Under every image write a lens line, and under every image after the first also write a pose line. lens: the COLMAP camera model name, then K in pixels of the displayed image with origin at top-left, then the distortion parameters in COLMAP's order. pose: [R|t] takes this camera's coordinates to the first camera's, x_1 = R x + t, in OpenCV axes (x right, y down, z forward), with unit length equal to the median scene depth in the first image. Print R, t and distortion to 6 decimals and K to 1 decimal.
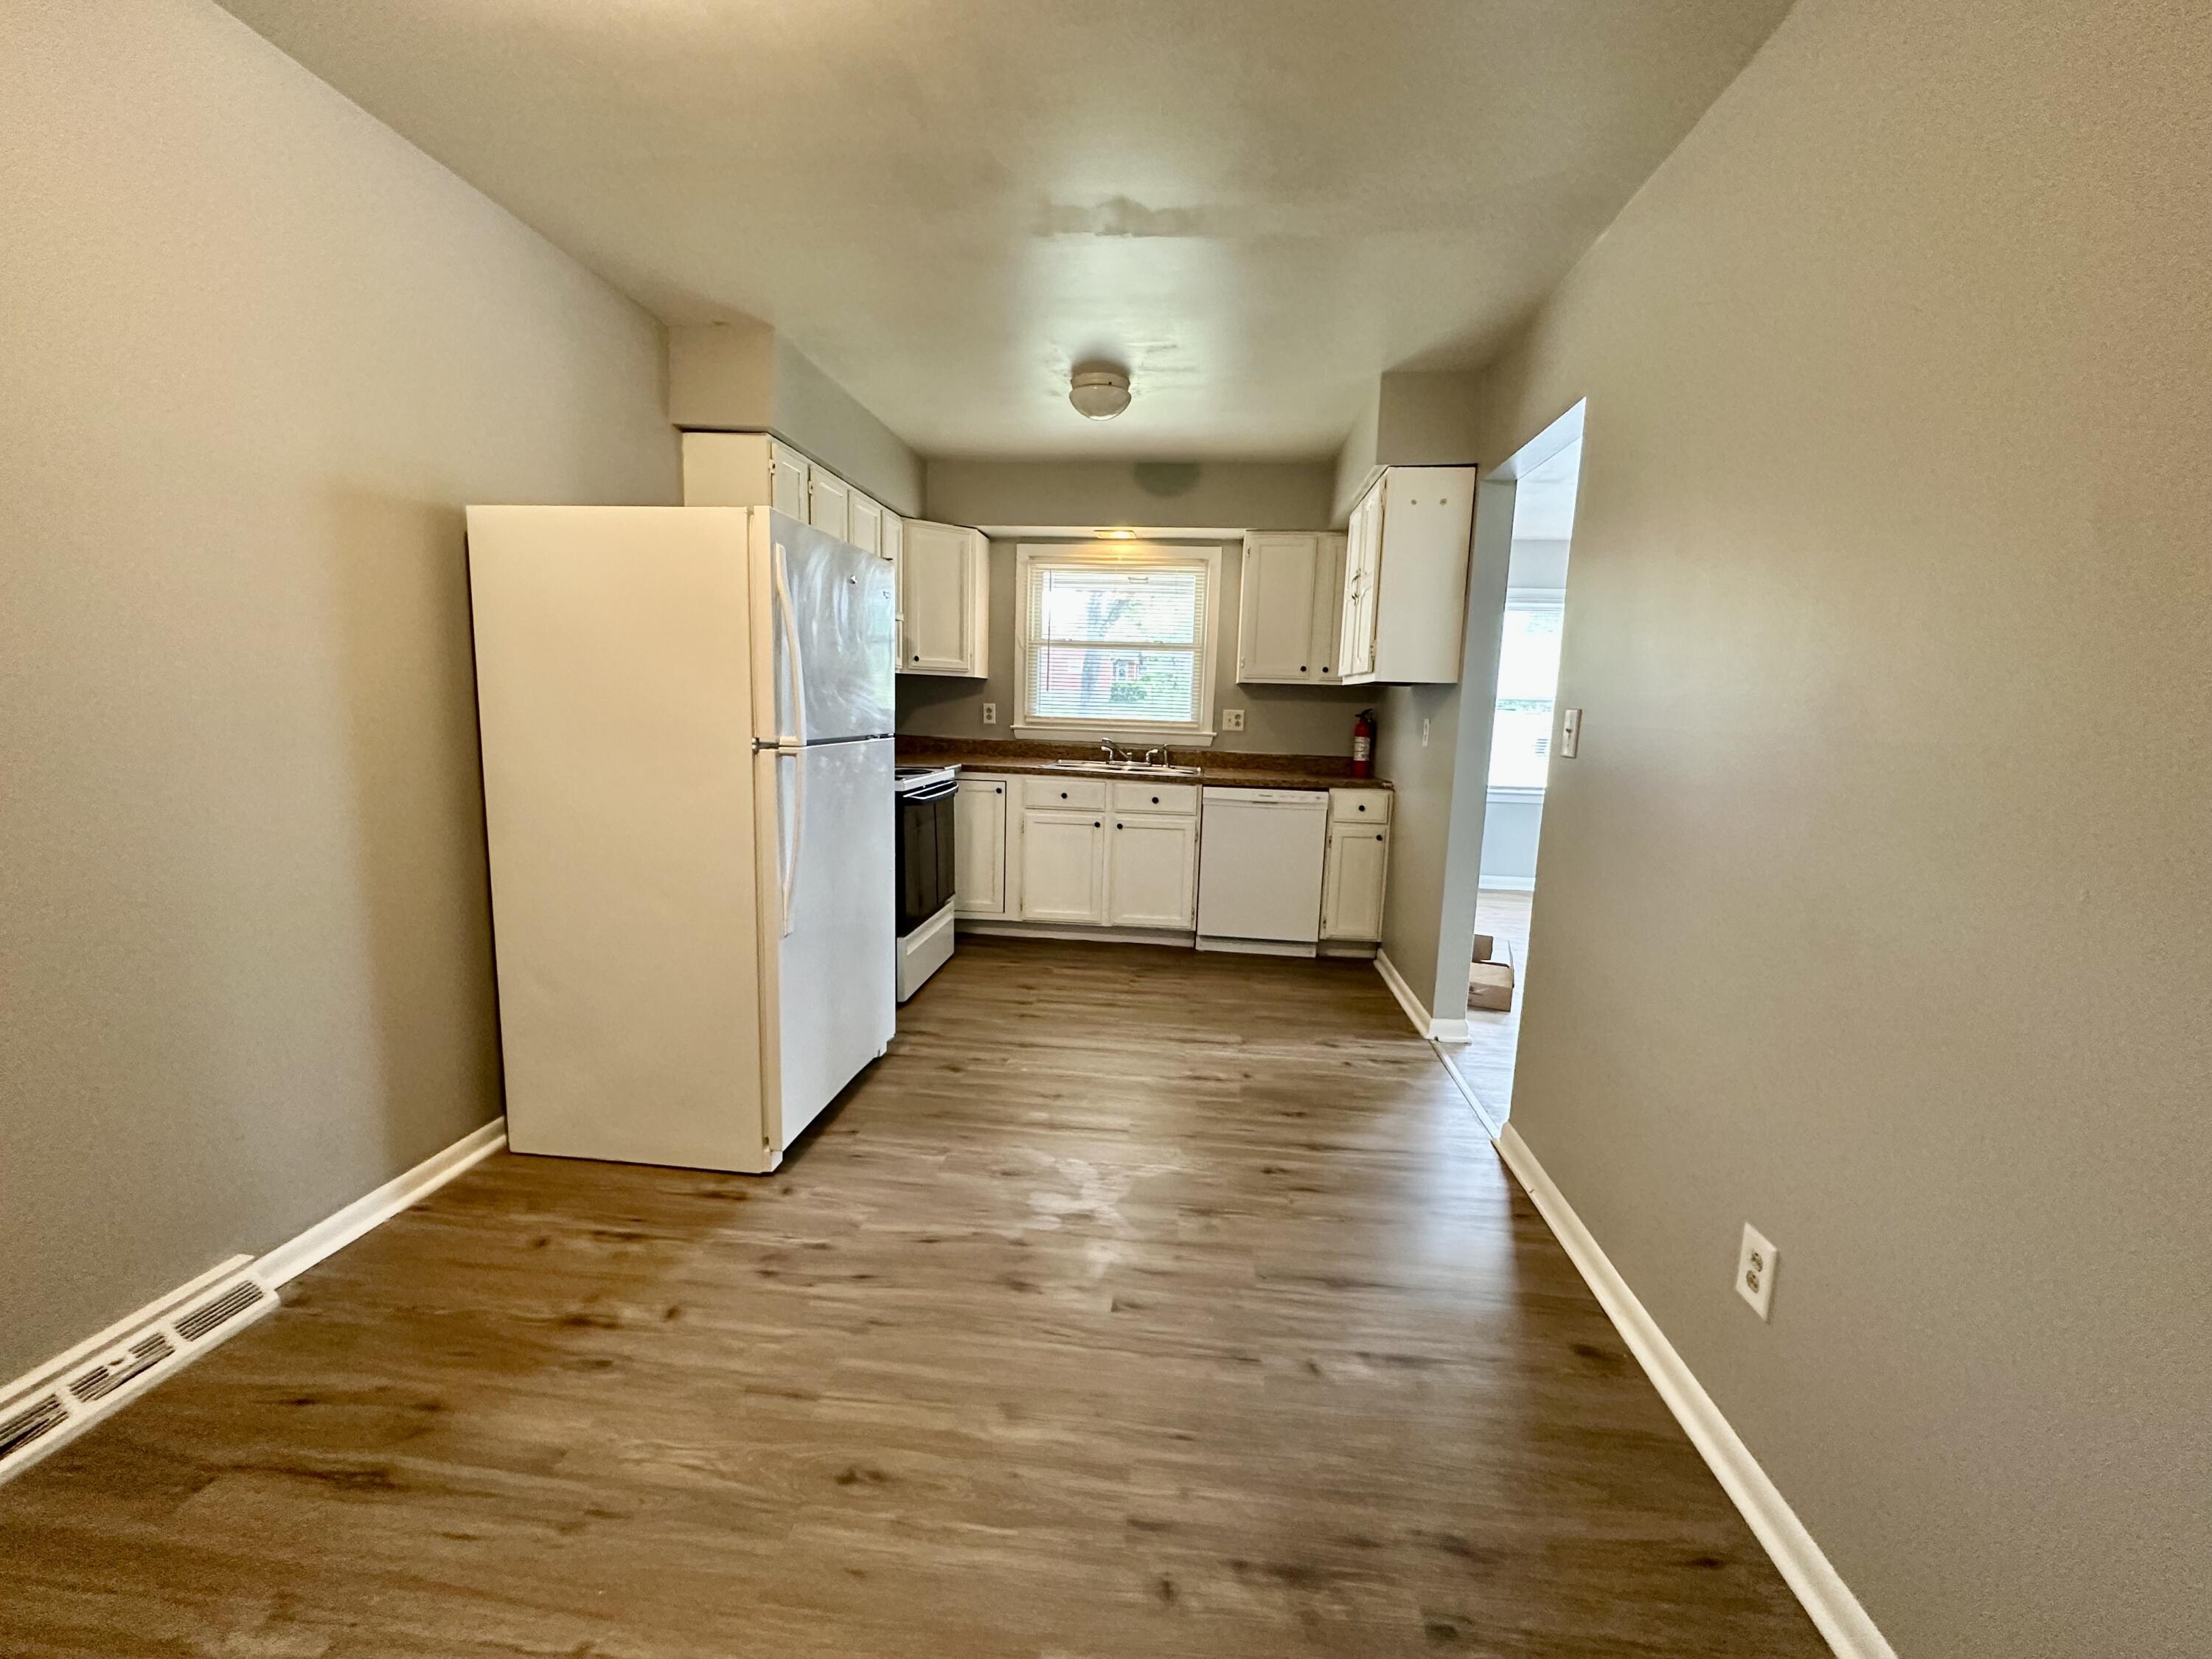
lens RADIAL K [[885.0, 0, 1106.0], [0, 885.0, 829.5], [0, 0, 1]] dist [-0.004459, 0.001091]
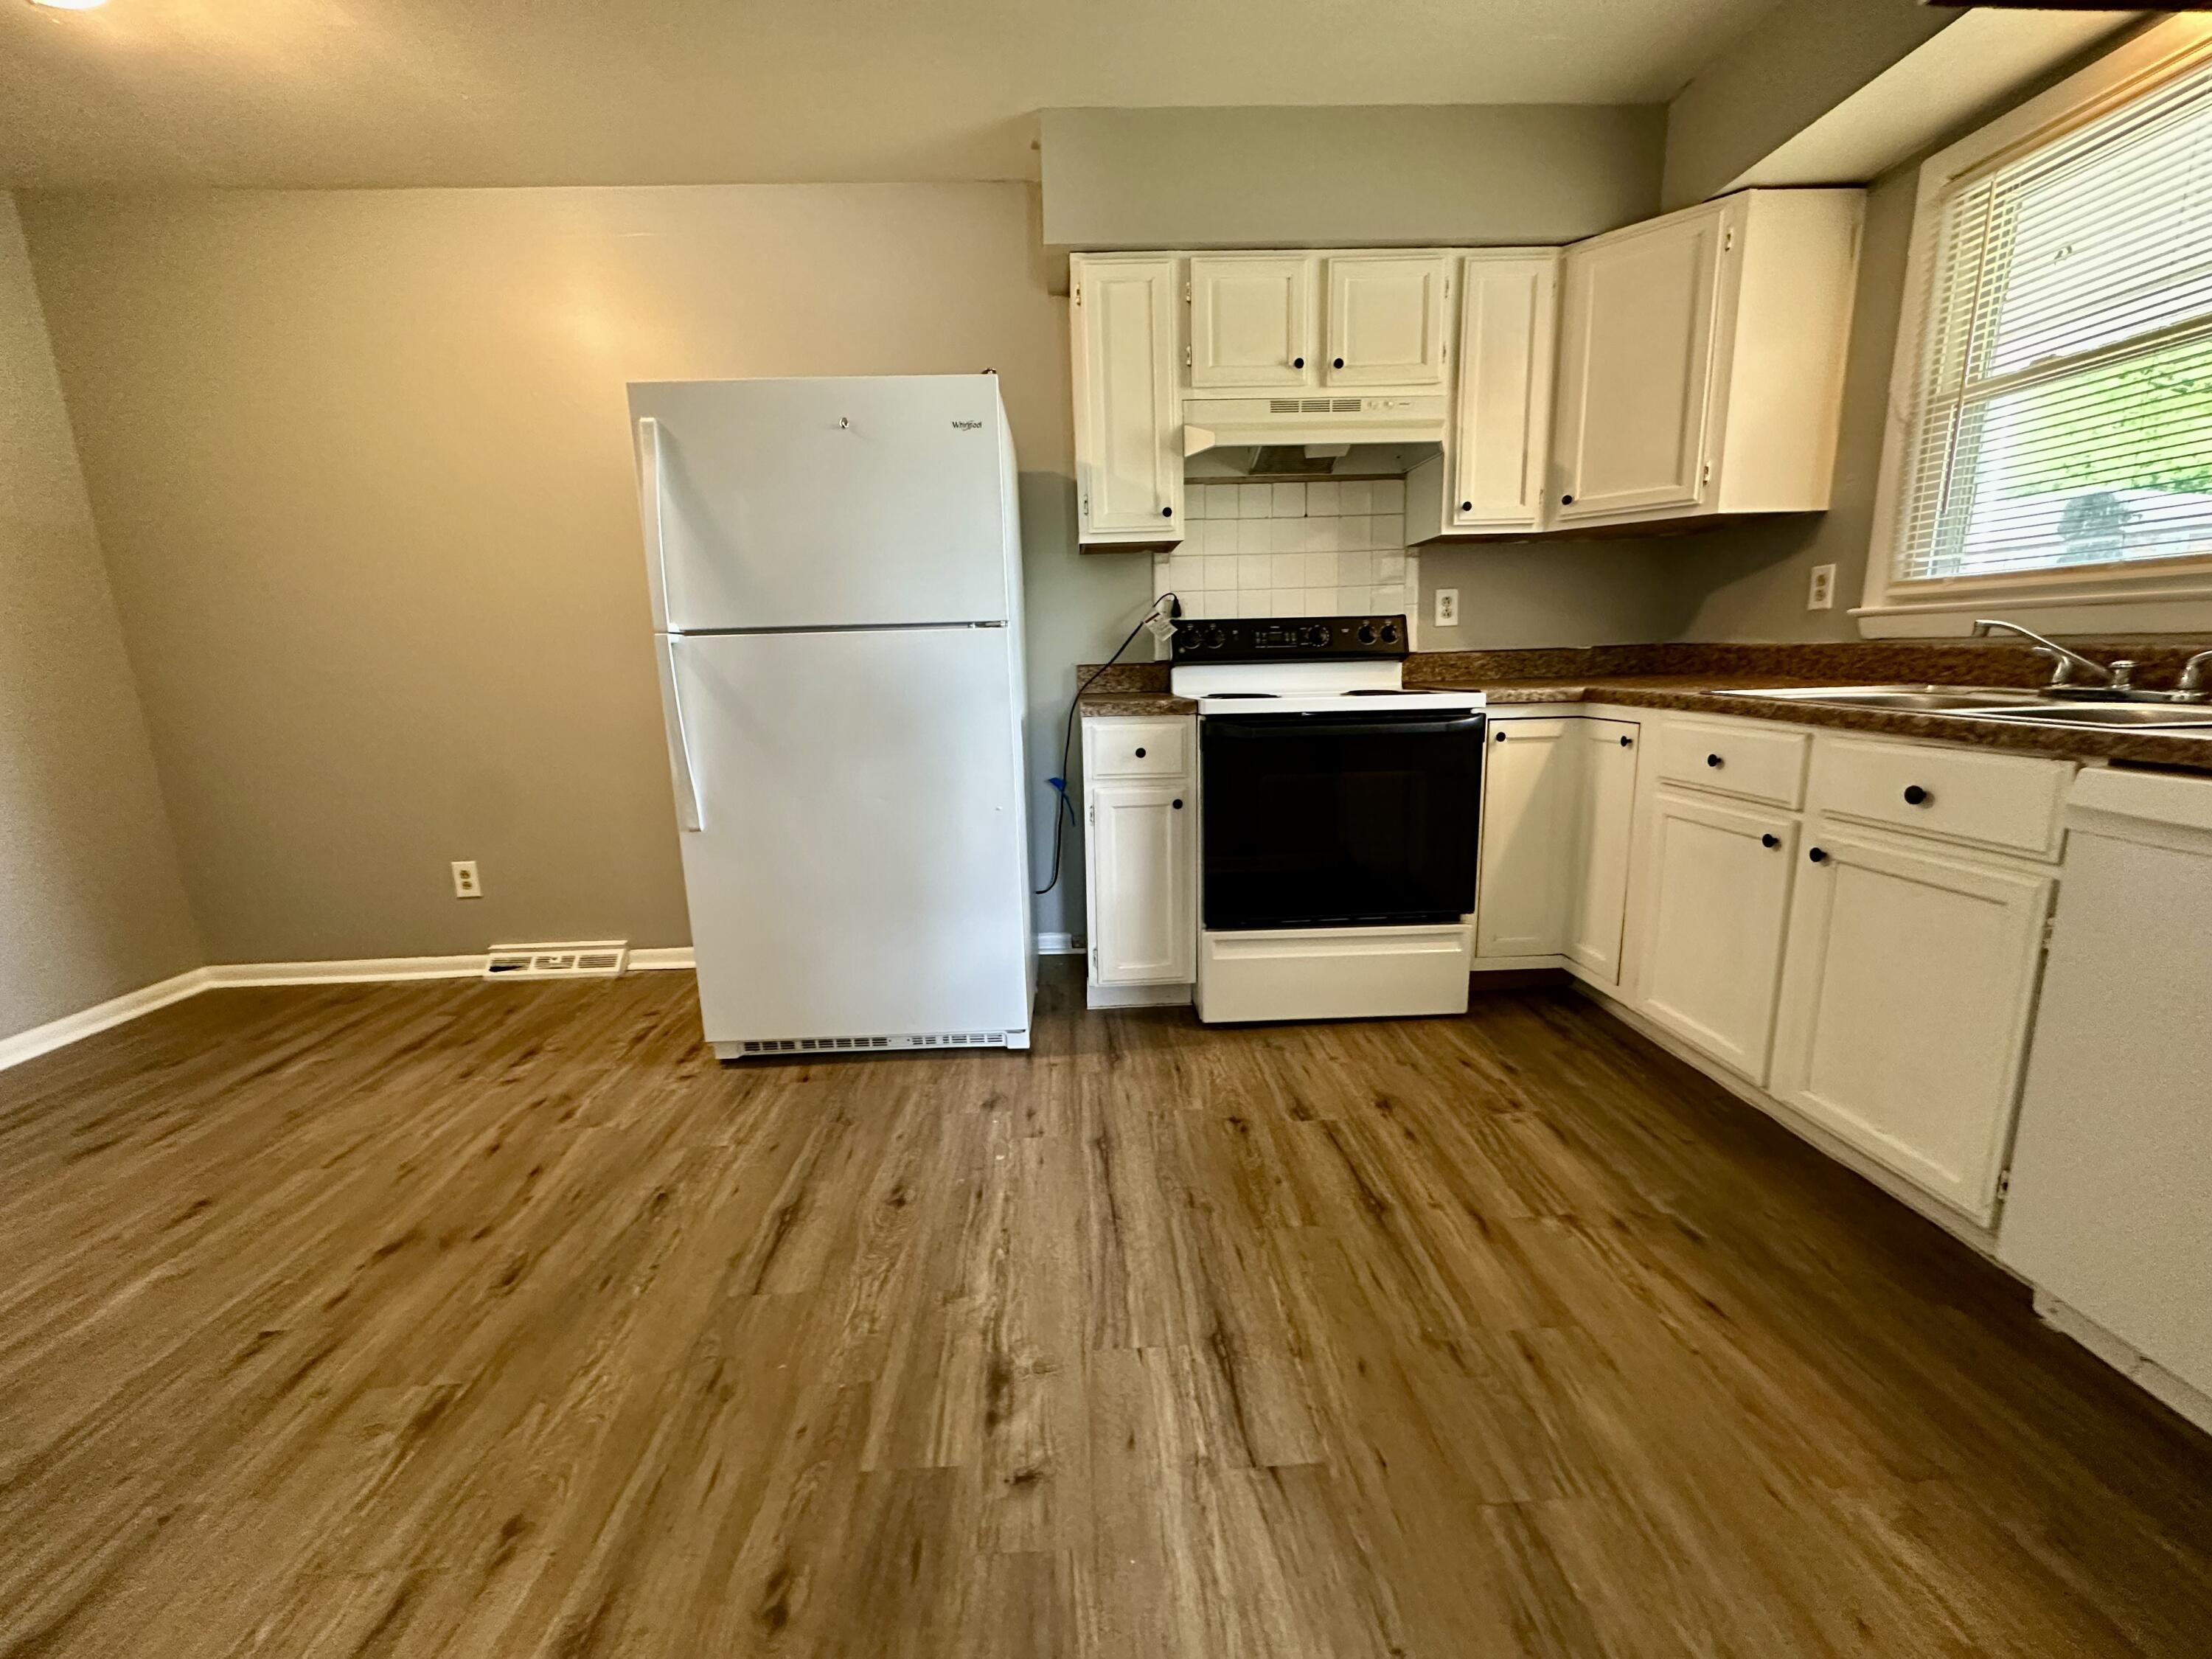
lens RADIAL K [[885.0, 0, 1106.0], [0, 885.0, 829.5], [0, 0, 1]] dist [-0.004459, 0.001091]
pose [[0.142422, 0.154328, -0.977701, 0.469531], [-0.108064, 0.984290, 0.139626, -0.047468], [0.983889, 0.085768, 0.156862, 0.917381]]
